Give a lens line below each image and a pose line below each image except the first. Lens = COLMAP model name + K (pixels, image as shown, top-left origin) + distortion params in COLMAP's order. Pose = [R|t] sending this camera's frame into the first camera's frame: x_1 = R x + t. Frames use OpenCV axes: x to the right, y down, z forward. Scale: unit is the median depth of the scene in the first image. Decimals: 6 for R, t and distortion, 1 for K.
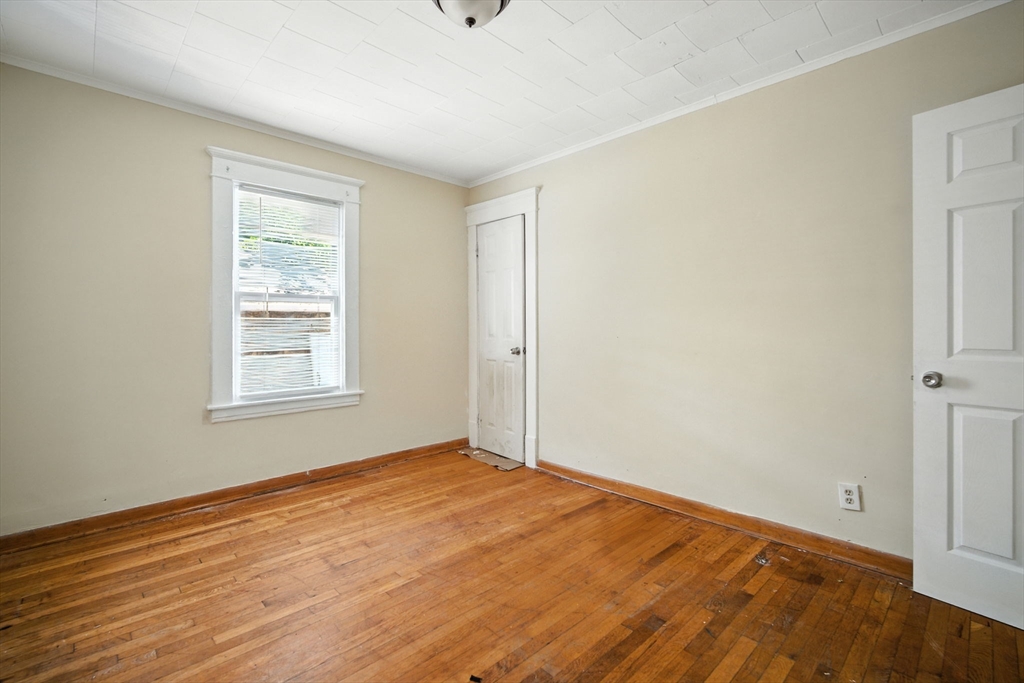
lens RADIAL K [[453.5, 0, 511.0], [0, 453.5, 331.4], [0, 0, 1]] dist [-0.003698, 0.000588]
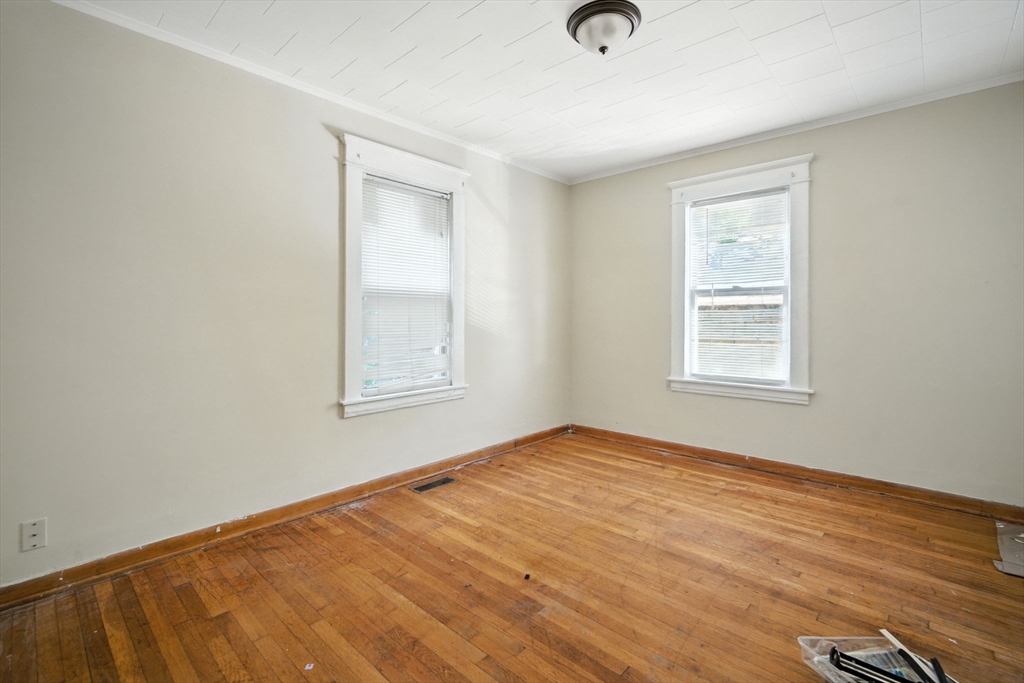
lens RADIAL K [[465.1, 0, 508.3], [0, 465.1, 322.7], [0, 0, 1]] dist [-0.003907, -0.000060]
pose [[0.062193, 0.008595, -0.998027, 0.671799], [-0.010602, 0.999912, 0.007950, -0.002487], [0.998008, 0.010087, 0.062279, 0.437321]]
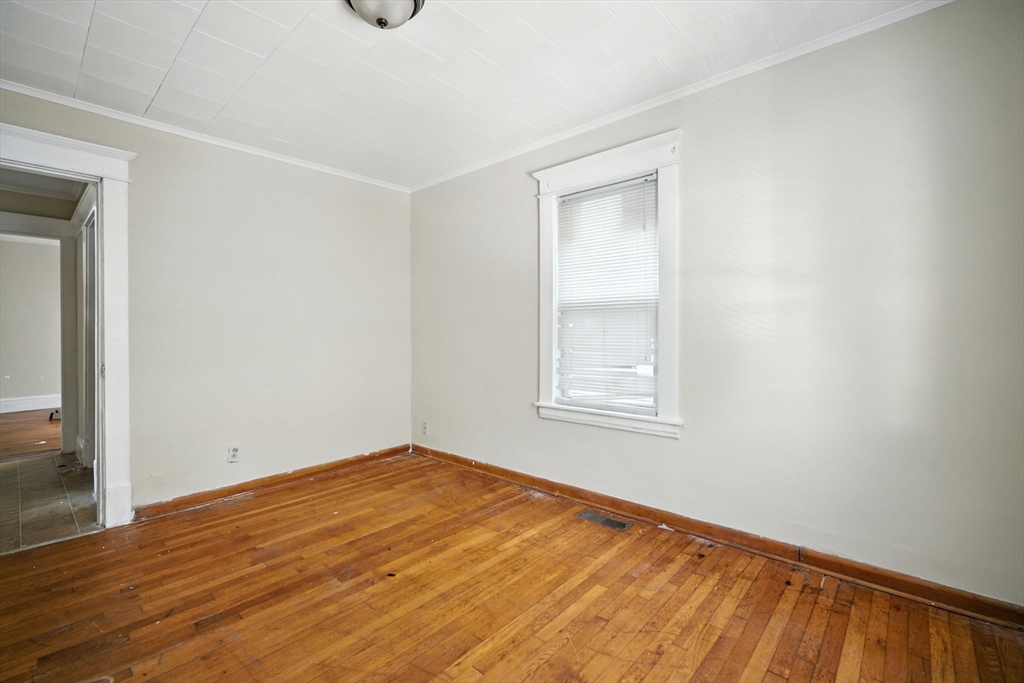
lens RADIAL K [[457.8, 0, 508.8], [0, 457.8, 331.4], [0, 0, 1]] dist [-0.009506, -0.000108]
pose [[-0.997991, 0.007180, -0.062946, -0.189009], [0.006411, 0.999902, 0.012419, -0.014978], [0.063029, 0.011991, -0.997940, 1.275082]]
